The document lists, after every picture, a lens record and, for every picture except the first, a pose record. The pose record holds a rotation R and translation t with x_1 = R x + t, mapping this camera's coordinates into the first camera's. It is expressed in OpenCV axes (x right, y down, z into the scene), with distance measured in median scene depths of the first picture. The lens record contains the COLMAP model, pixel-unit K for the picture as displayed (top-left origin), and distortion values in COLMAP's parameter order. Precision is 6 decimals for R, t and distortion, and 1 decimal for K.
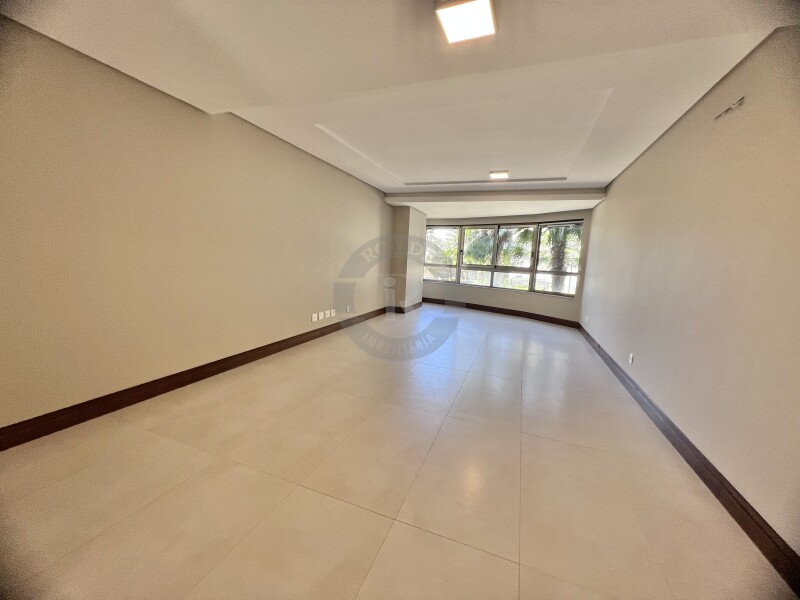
lens RADIAL K [[319.3, 0, 400.0], [0, 319.3, 300.0], [0, 0, 1]] dist [-0.001601, -0.000523]
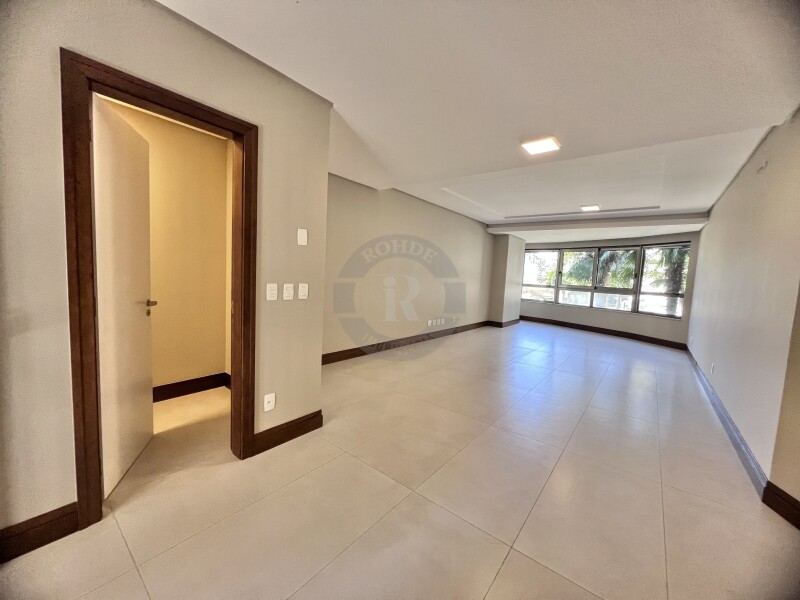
lens RADIAL K [[319.3, 0, 400.0], [0, 319.3, 300.0], [0, 0, 1]] dist [-0.001601, -0.000523]
pose [[0.953910, 0.024846, -0.299063, 0.004520], [-0.044355, 0.997294, -0.058623, 0.026739], [0.296797, 0.069186, 0.952431, -0.185490]]
